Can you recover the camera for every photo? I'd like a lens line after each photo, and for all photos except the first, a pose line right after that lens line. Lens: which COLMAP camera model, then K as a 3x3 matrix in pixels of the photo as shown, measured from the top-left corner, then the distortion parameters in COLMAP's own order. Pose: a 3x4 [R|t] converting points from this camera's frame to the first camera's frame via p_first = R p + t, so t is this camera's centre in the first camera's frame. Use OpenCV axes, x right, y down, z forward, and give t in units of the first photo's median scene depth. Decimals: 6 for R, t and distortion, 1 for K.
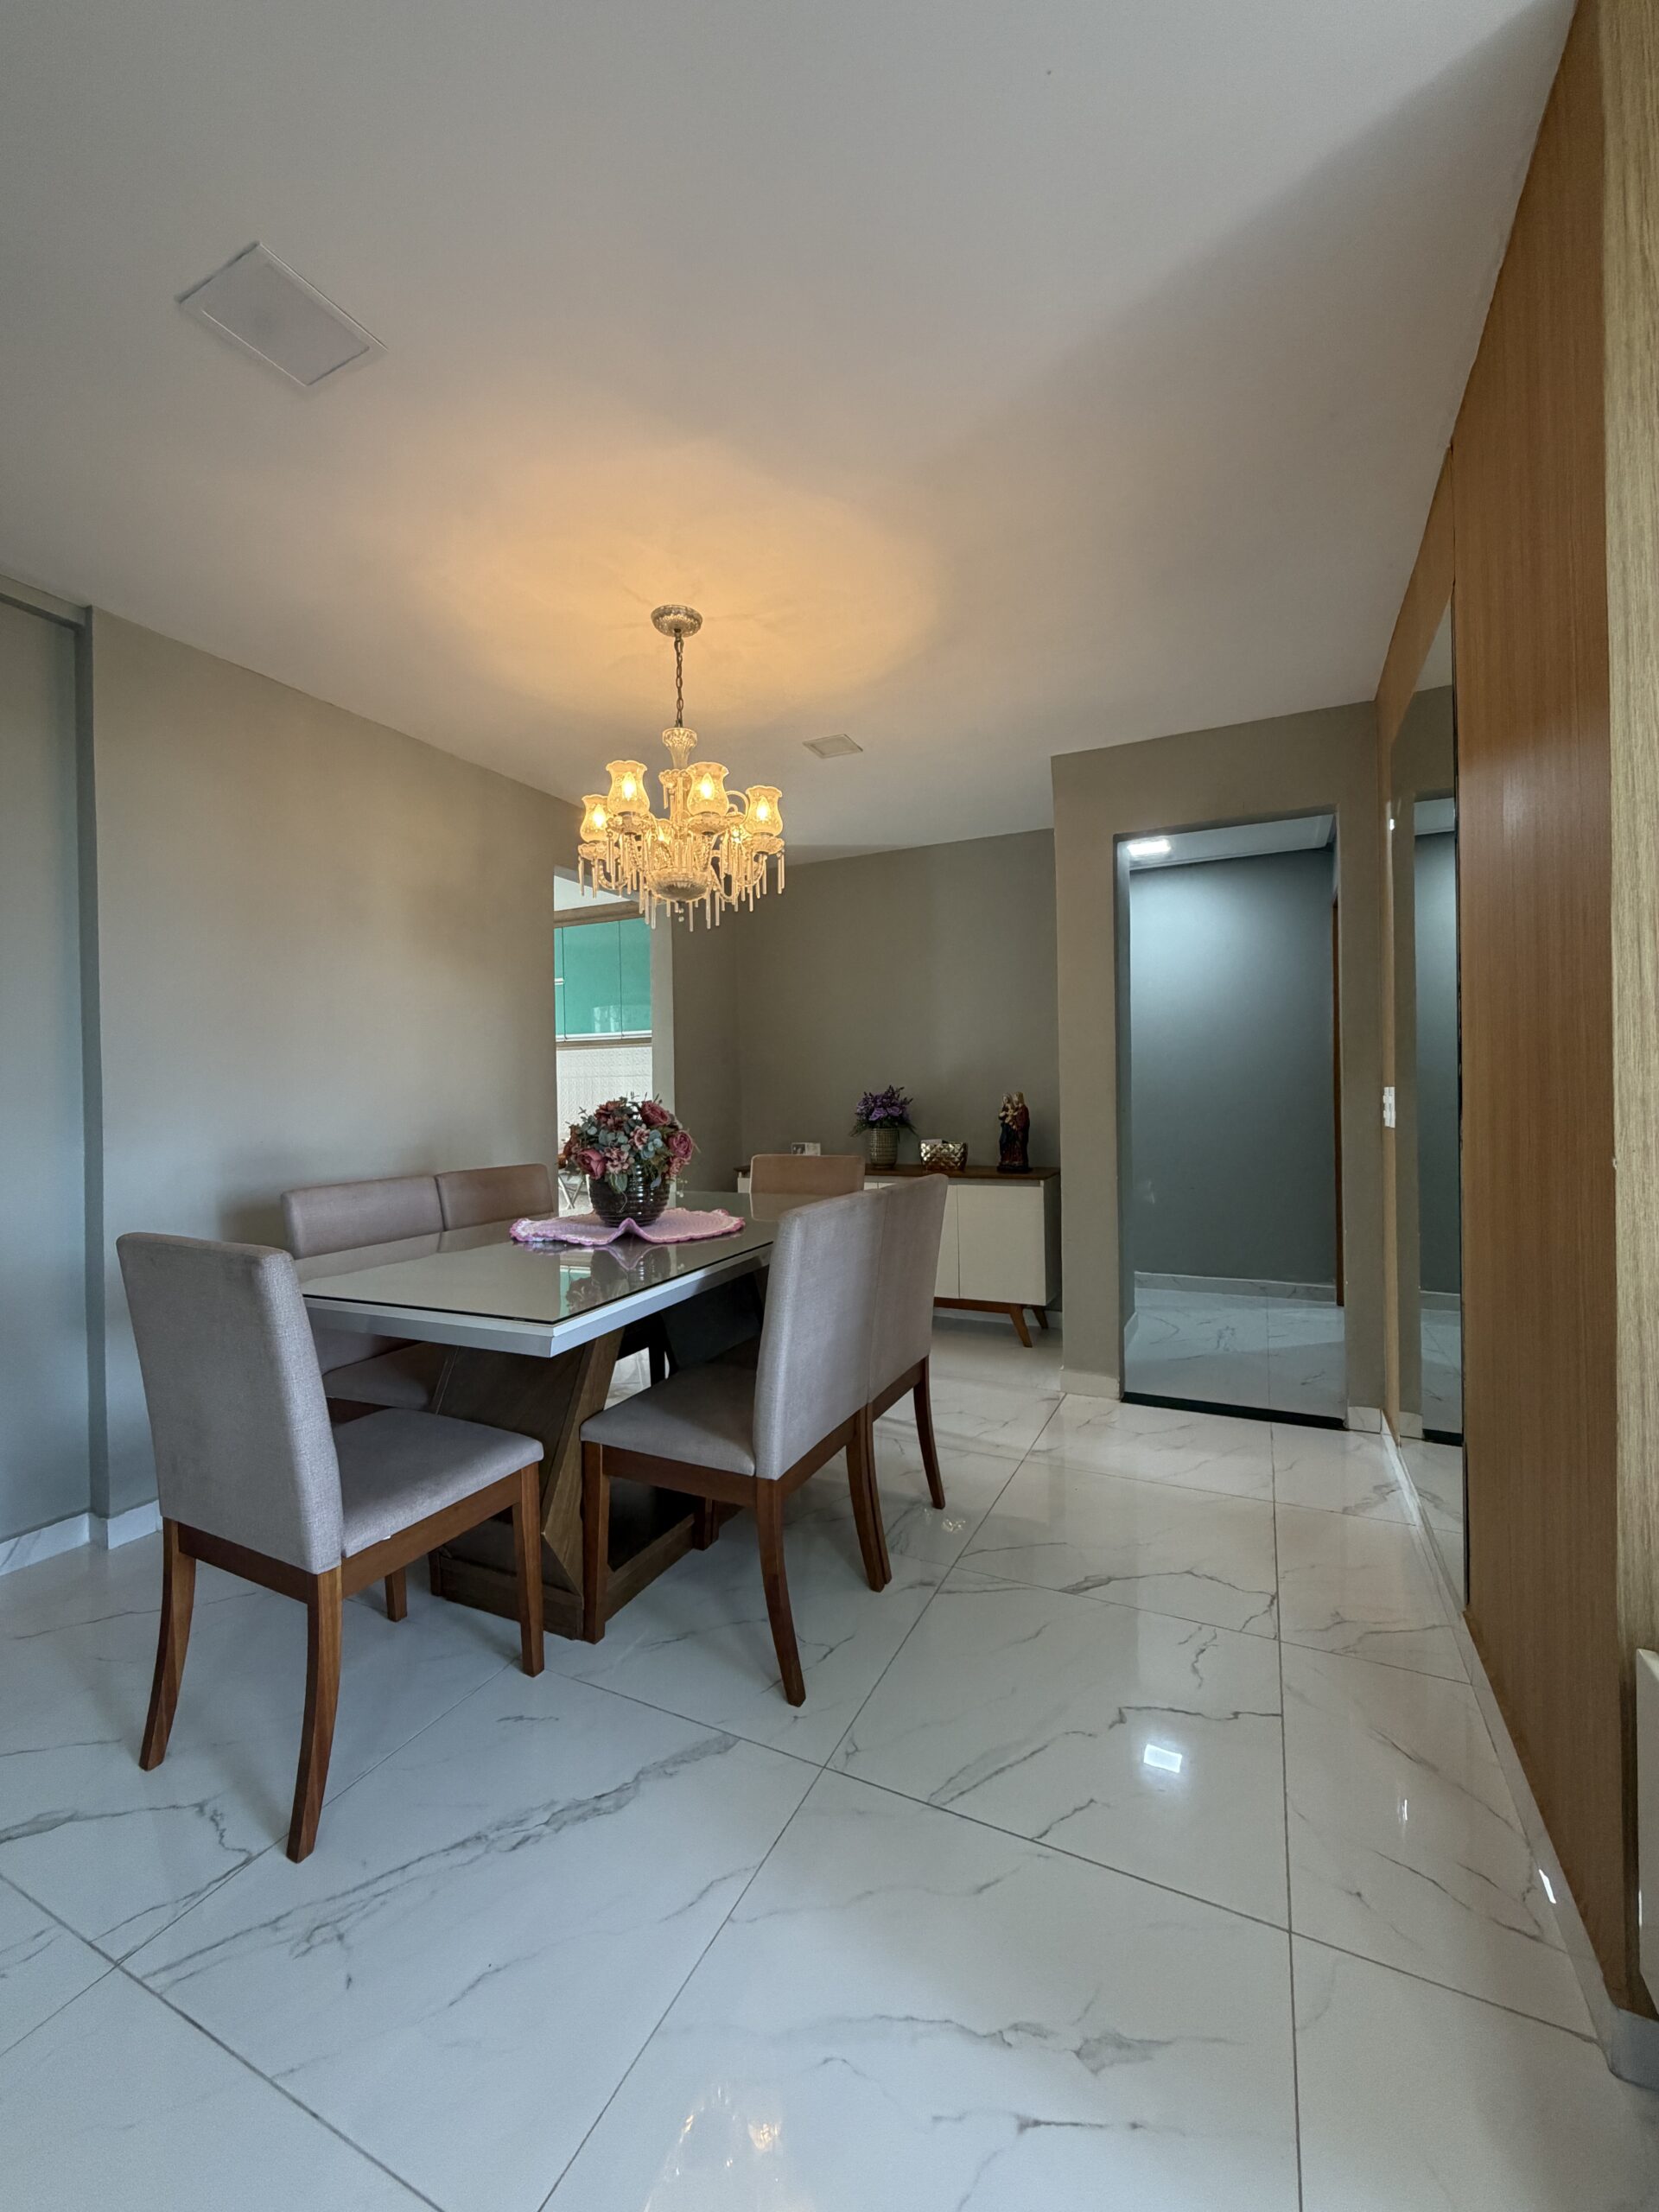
lens RADIAL K [[874.9, 0, 827.7], [0, 874.9, 1100.5], [0, 0, 1]] dist [-0.005414, 0.000009]
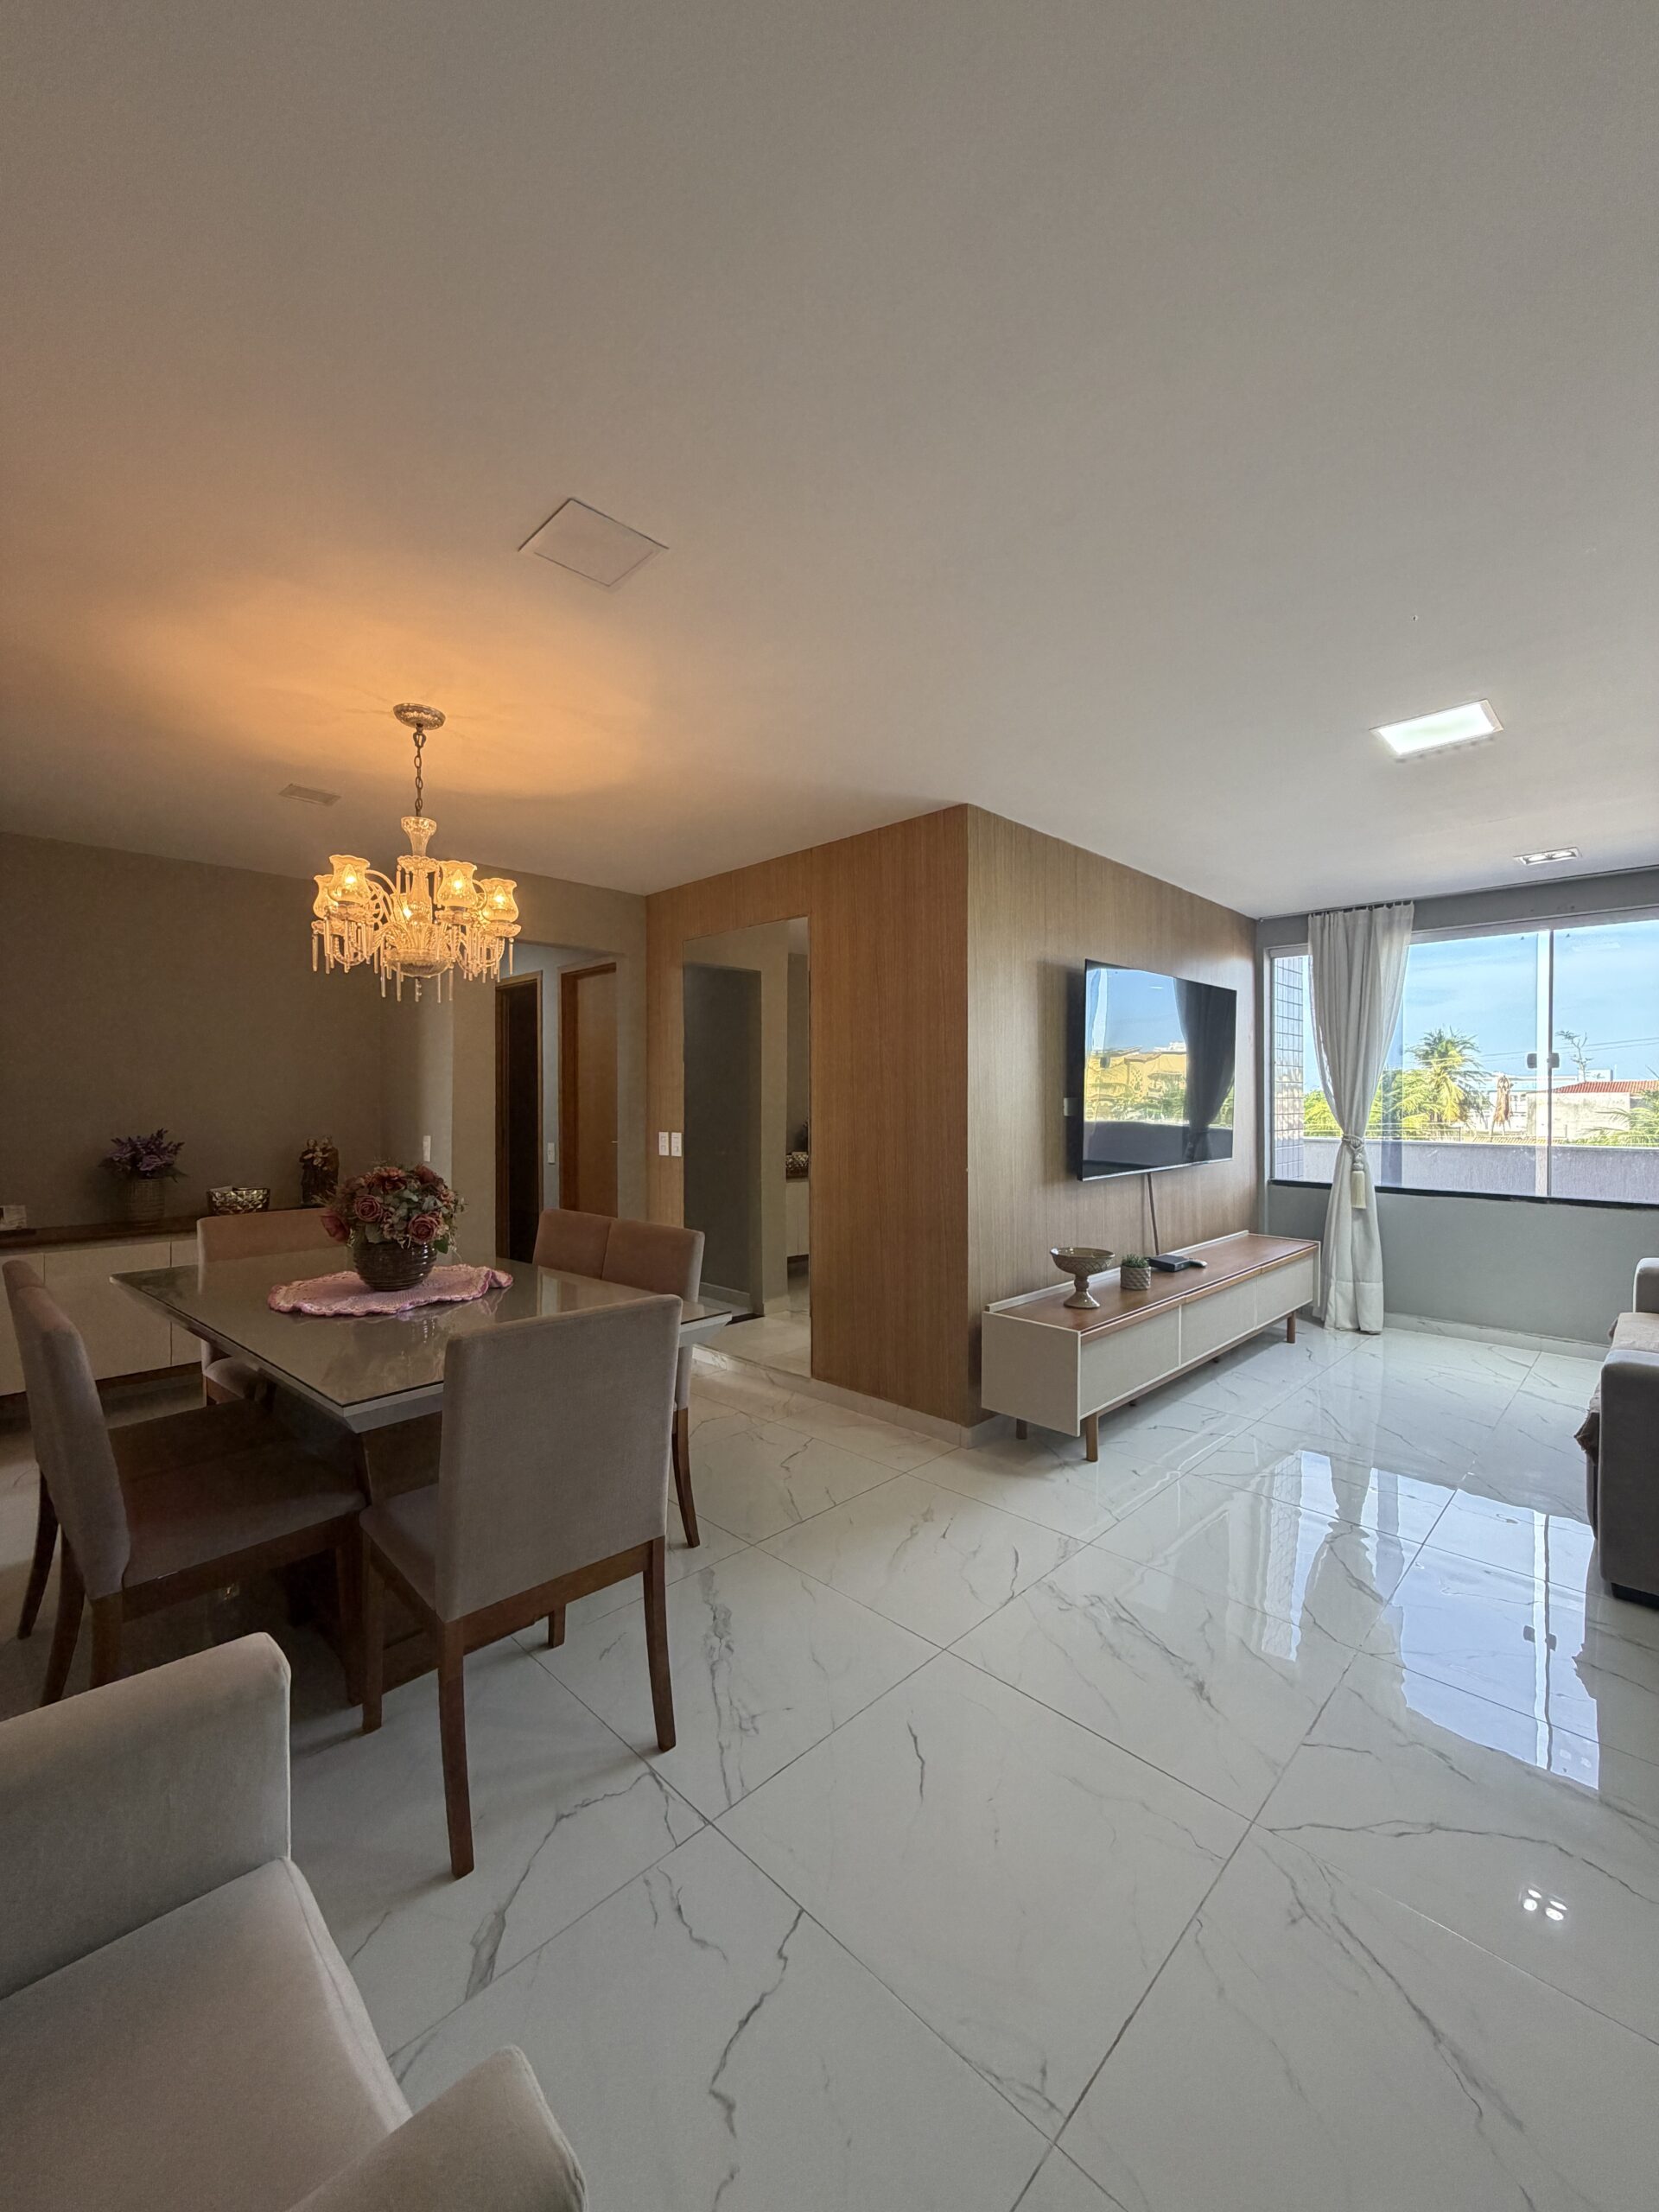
lens RADIAL K [[876.2, 0, 827.1], [0, 876.2, 1100.0], [0, 0, 1]] dist [-0.004526, 0.000243]
pose [[0.324684, 0.014711, 0.945708, -1.025208], [-0.000826, 0.999883, -0.015270, -0.064360], [-0.945822, 0.004177, 0.324659, 0.179774]]
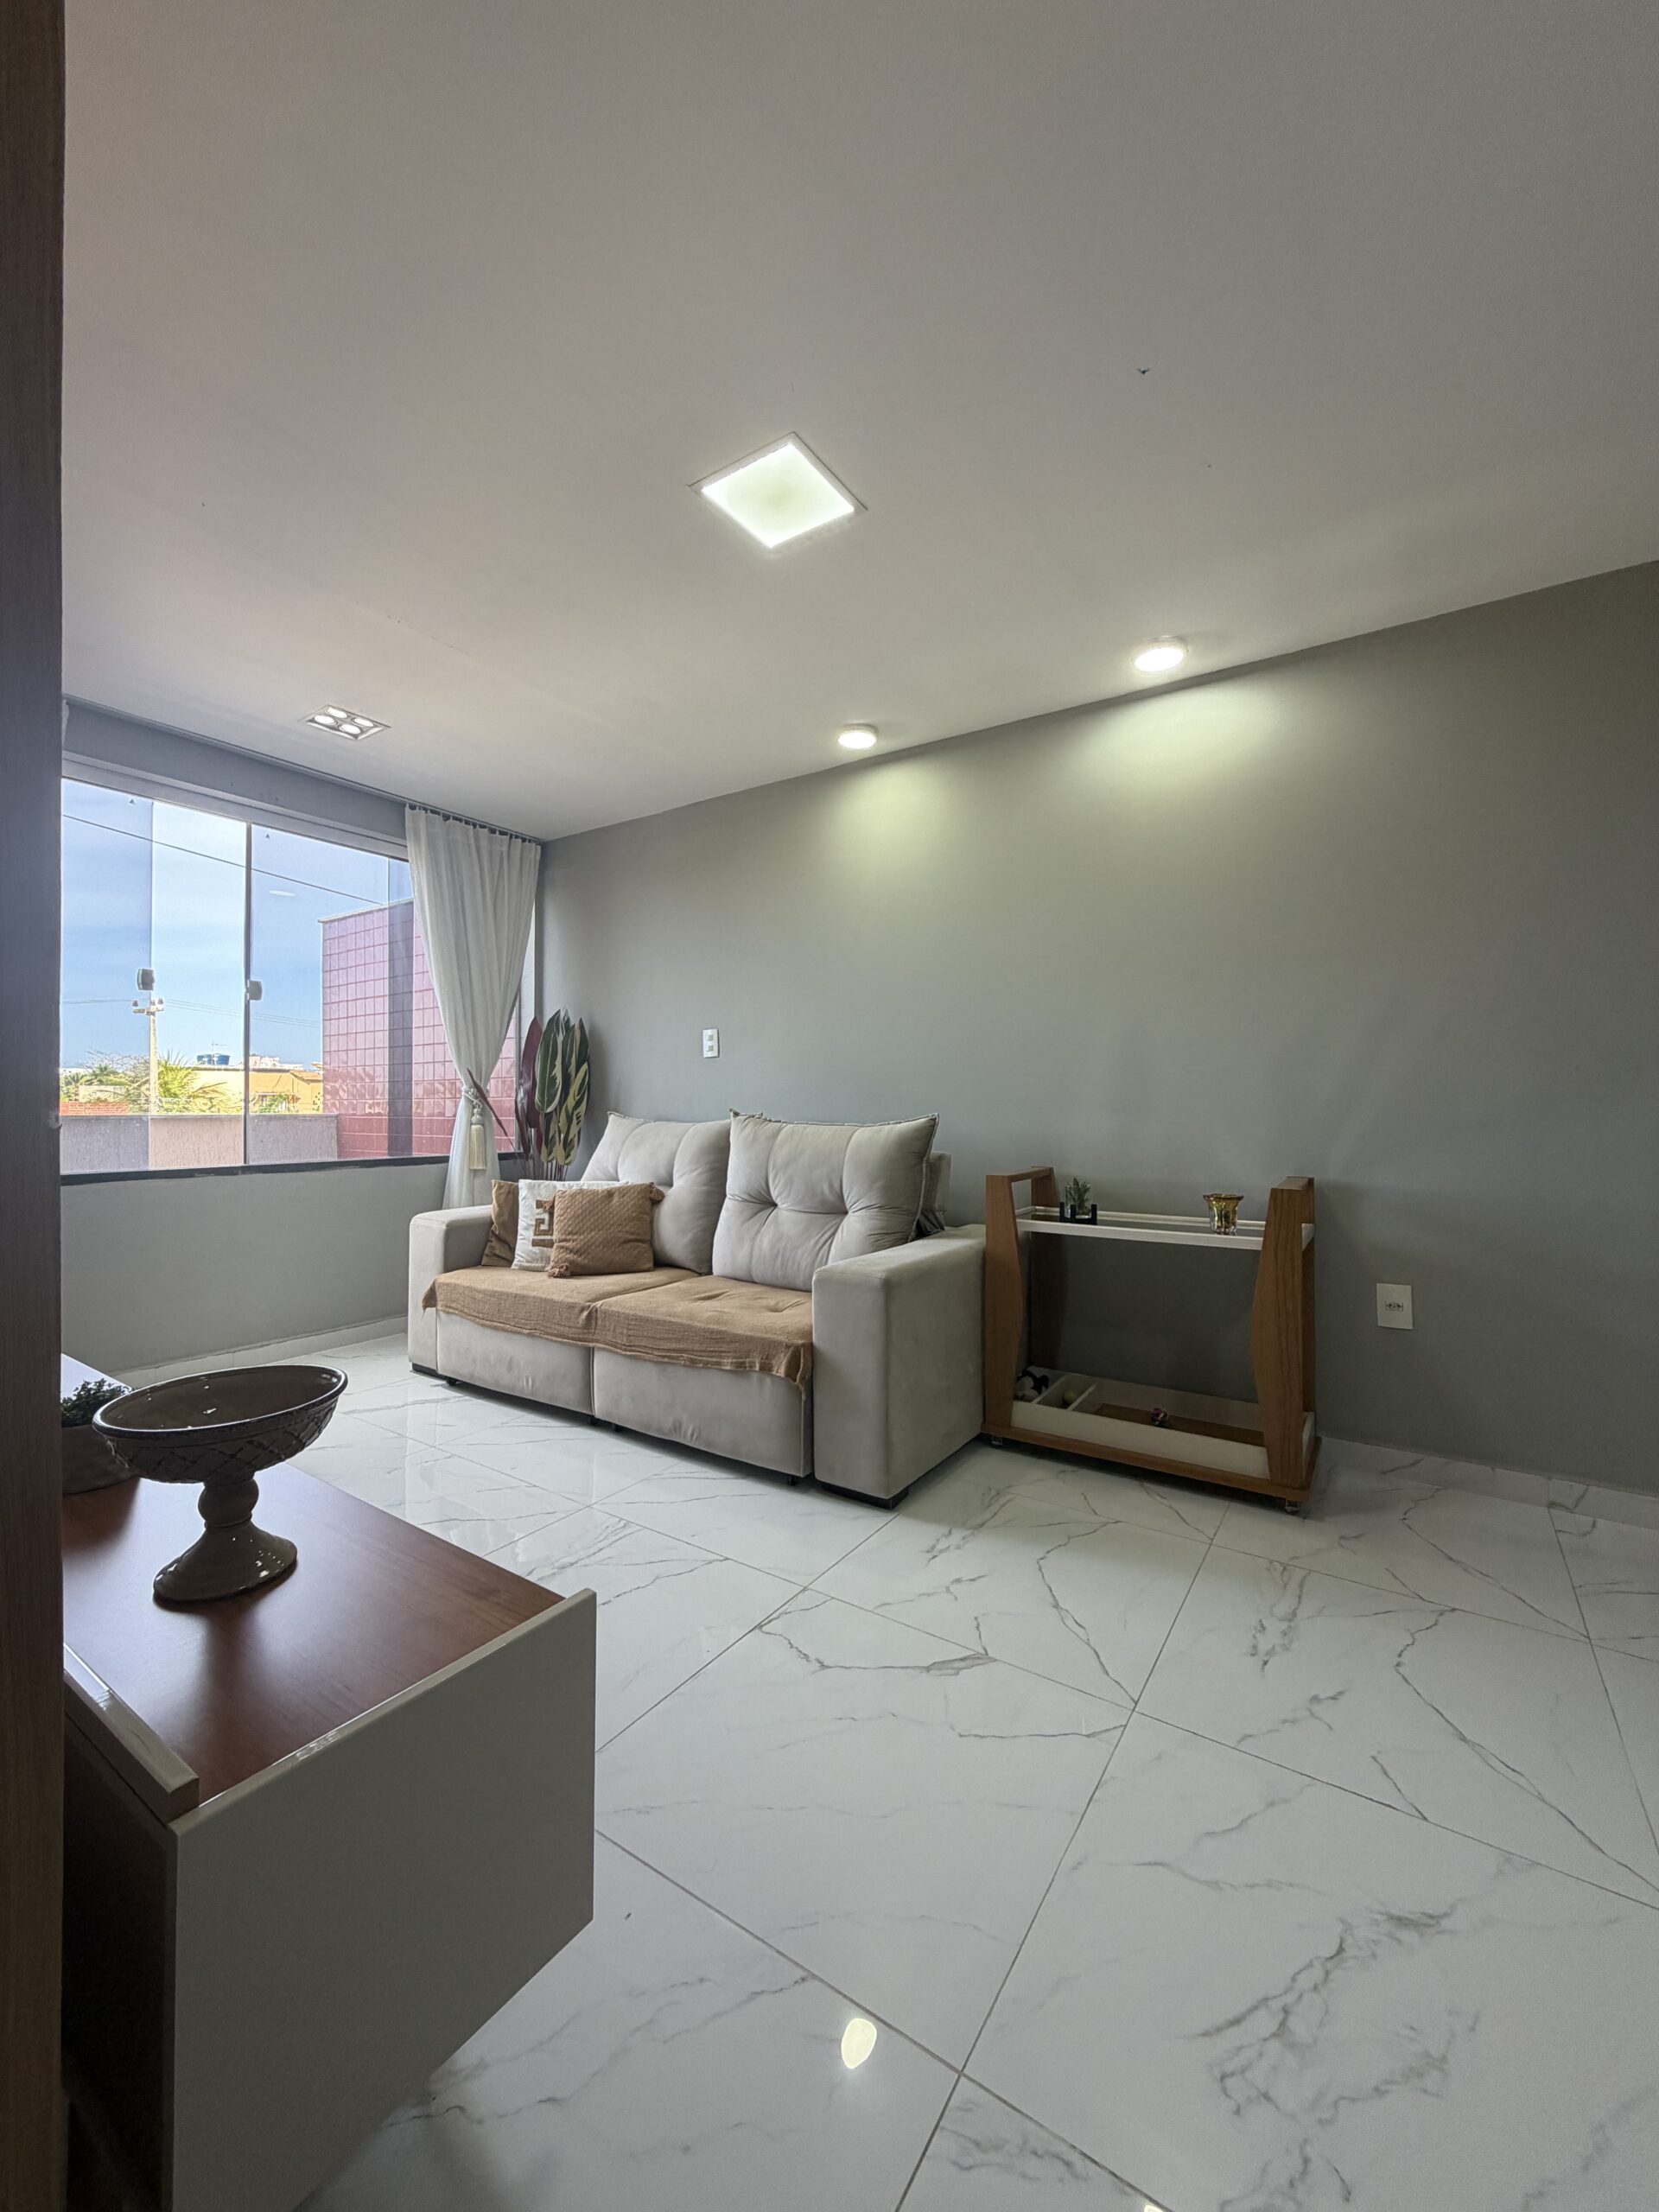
lens RADIAL K [[874.9, 0, 827.7], [0, 874.9, 1100.5], [0, 0, 1]] dist [-0.005414, 0.000009]
pose [[-0.990208, 0.013017, 0.138994, 0.131708], [0.013178, 0.999913, 0.000232, 0.021148], [-0.138979, 0.002062, -0.990293, 0.638730]]
